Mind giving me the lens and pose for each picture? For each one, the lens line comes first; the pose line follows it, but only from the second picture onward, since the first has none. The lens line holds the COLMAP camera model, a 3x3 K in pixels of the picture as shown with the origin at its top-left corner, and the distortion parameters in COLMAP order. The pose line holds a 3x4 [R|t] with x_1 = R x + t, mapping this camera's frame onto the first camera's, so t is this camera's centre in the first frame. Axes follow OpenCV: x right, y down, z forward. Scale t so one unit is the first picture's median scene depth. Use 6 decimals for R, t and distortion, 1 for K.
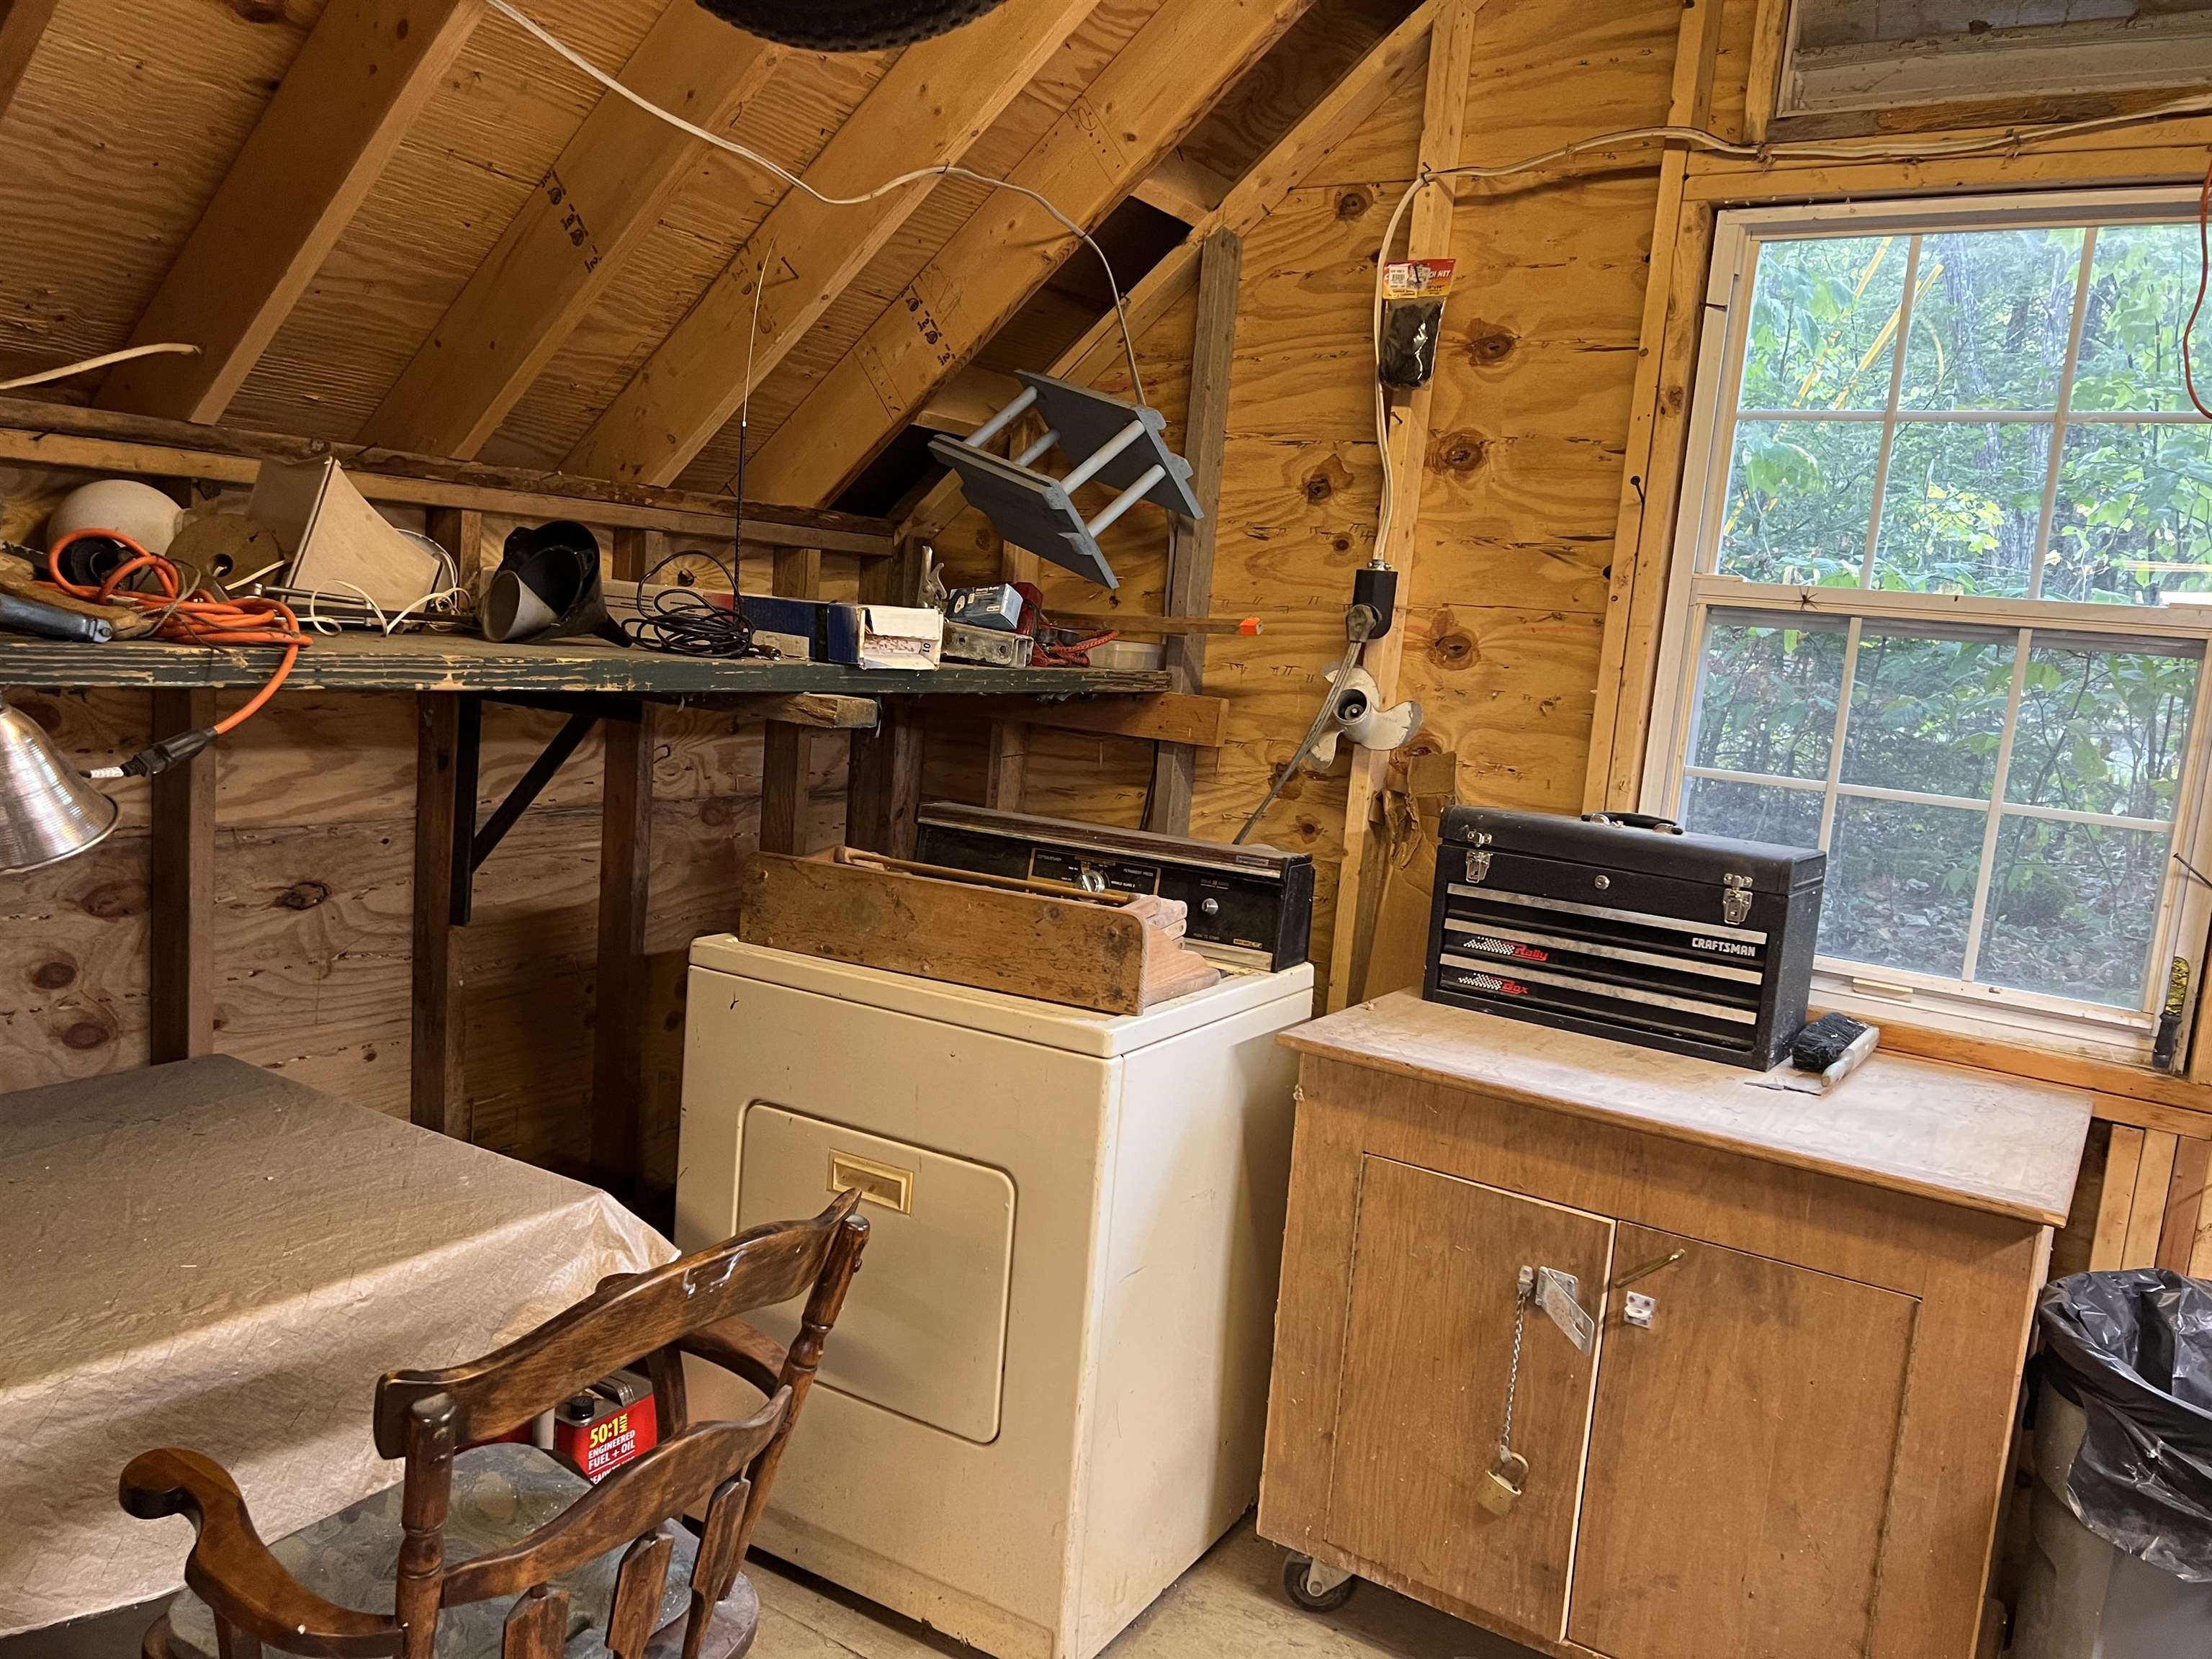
lens RADIAL K [[1664.2, 0, 1103.8], [0, 1664.2, 844.3], [0, 0, 1]] dist [0.057793, -0.064660]
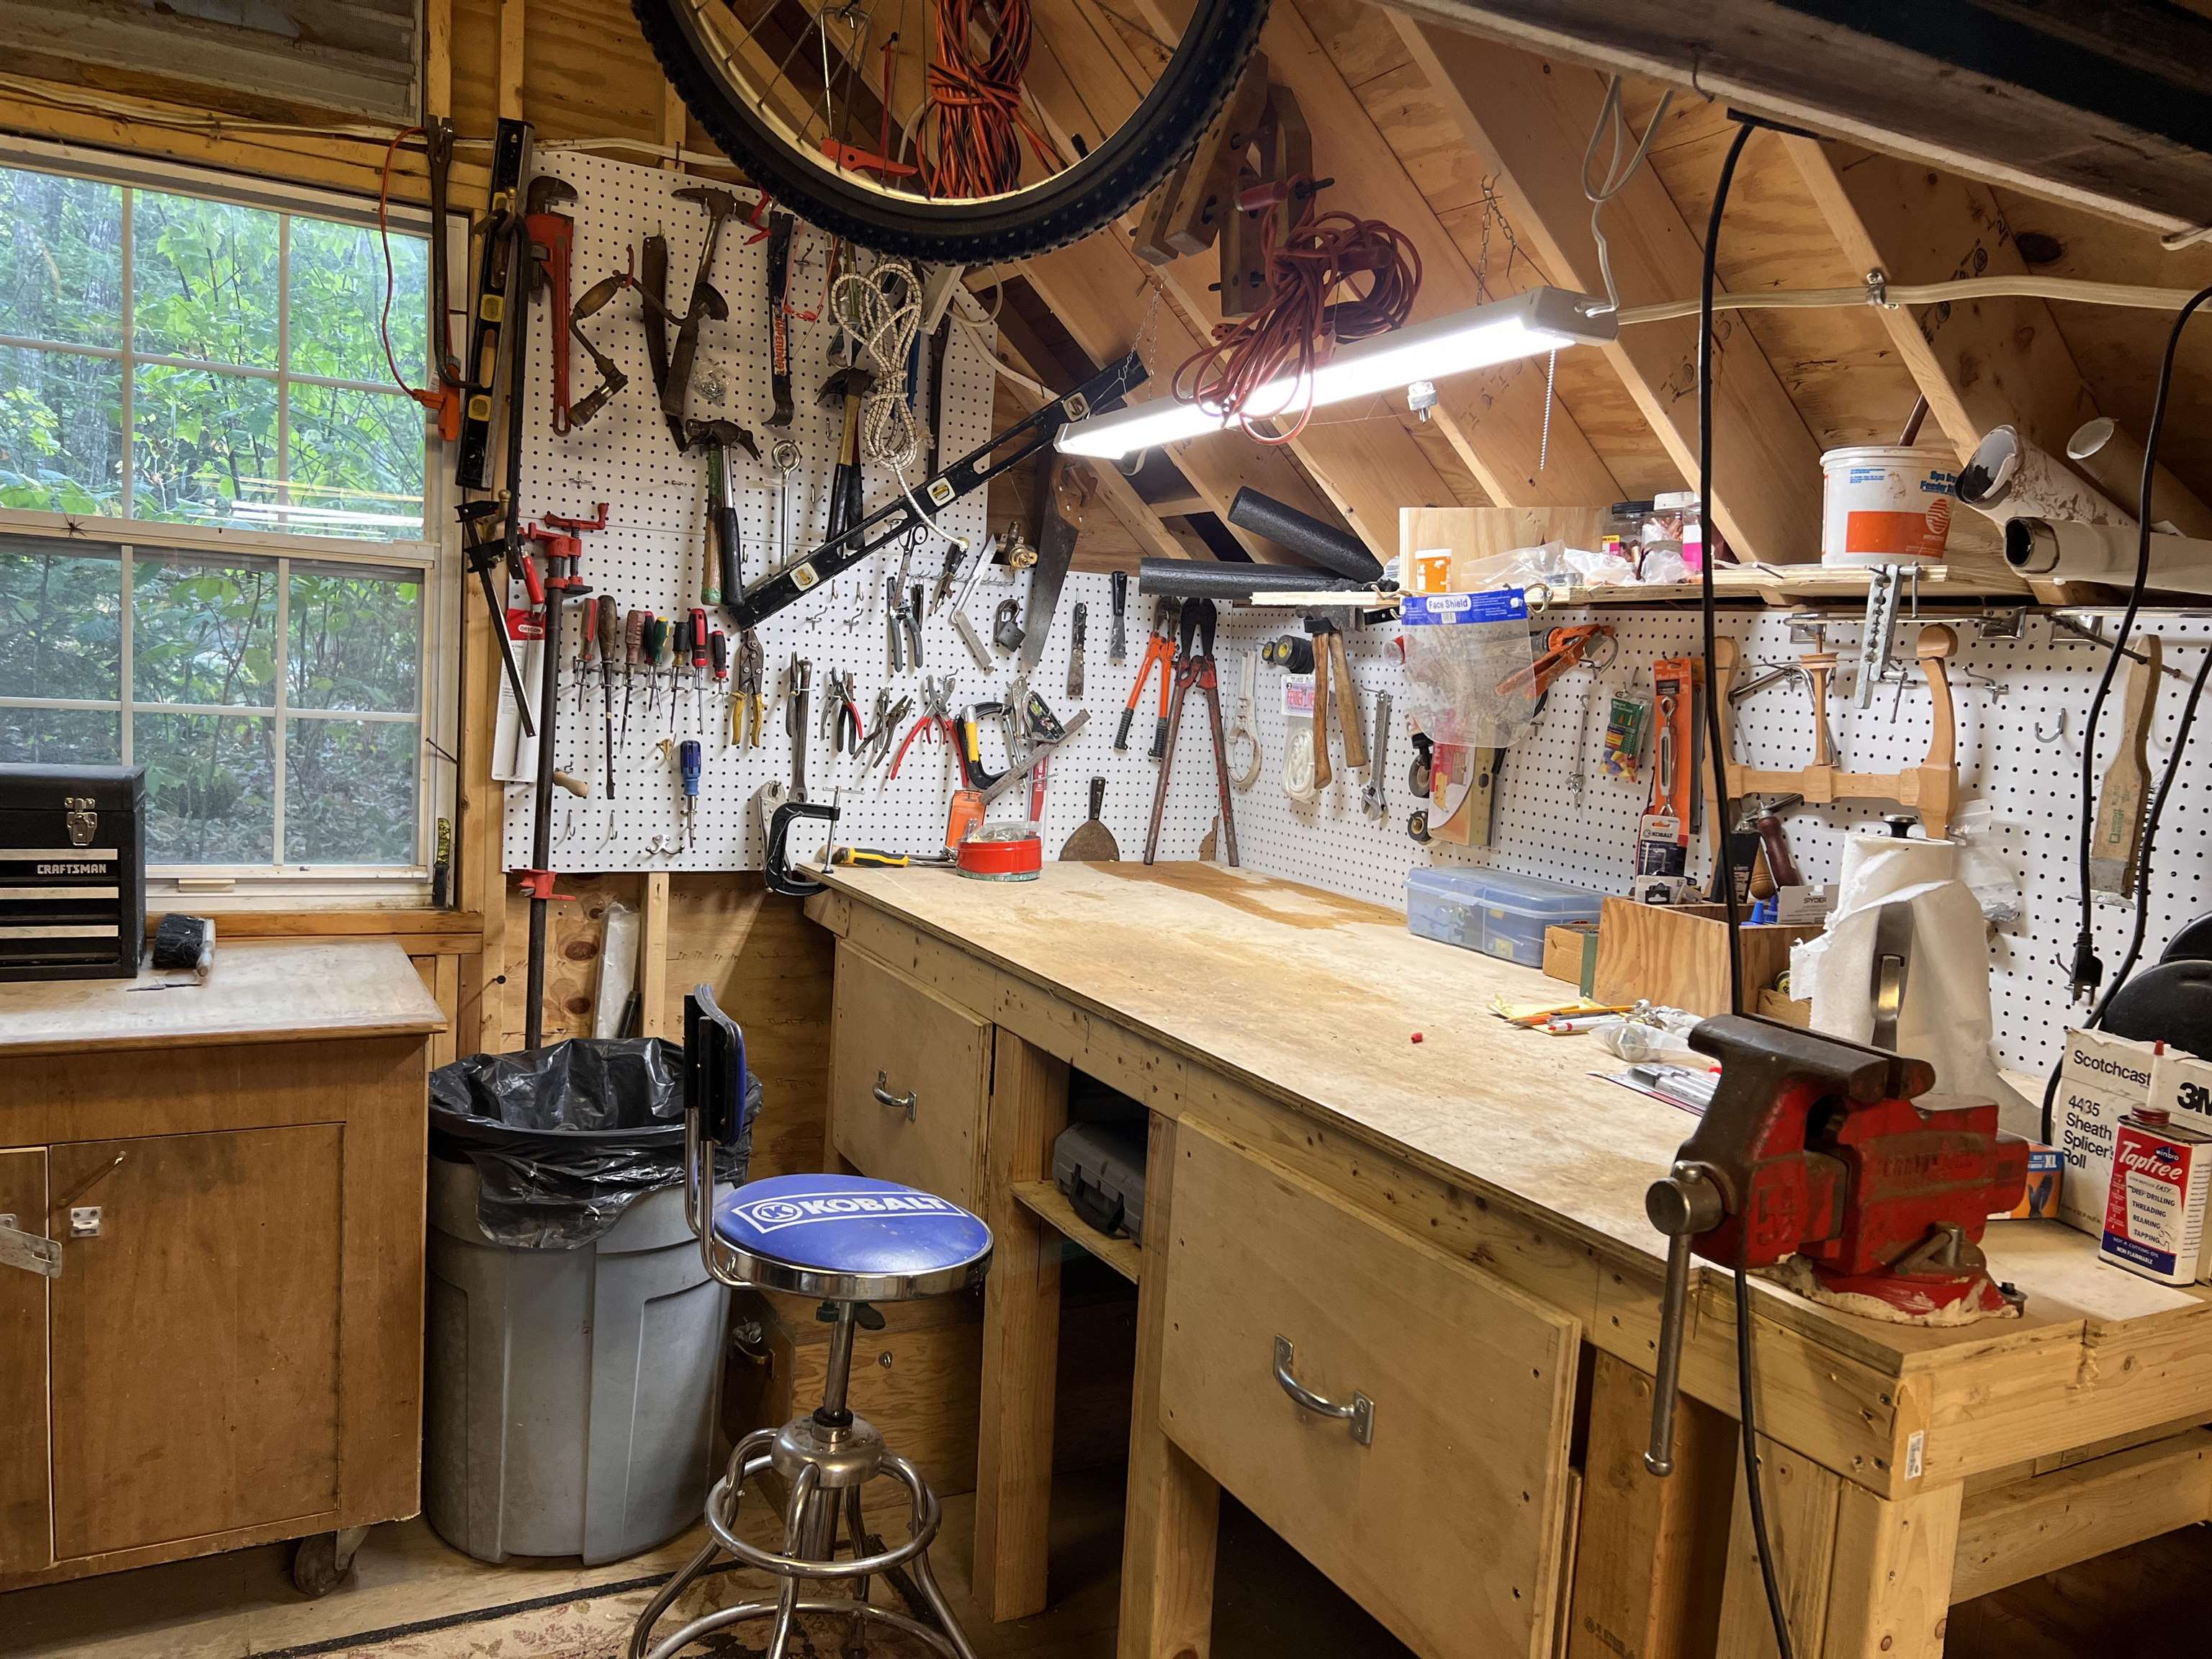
lens RADIAL K [[1664.2, 0, 1103.8], [0, 1664.2, 844.3], [0, 0, 1]] dist [0.057793, -0.064660]
pose [[0.480865, -0.150292, 0.863818, -0.235585], [0.096451, 0.988288, 0.118256, -0.016317], [-0.871474, 0.026451, 0.489729, -0.066310]]
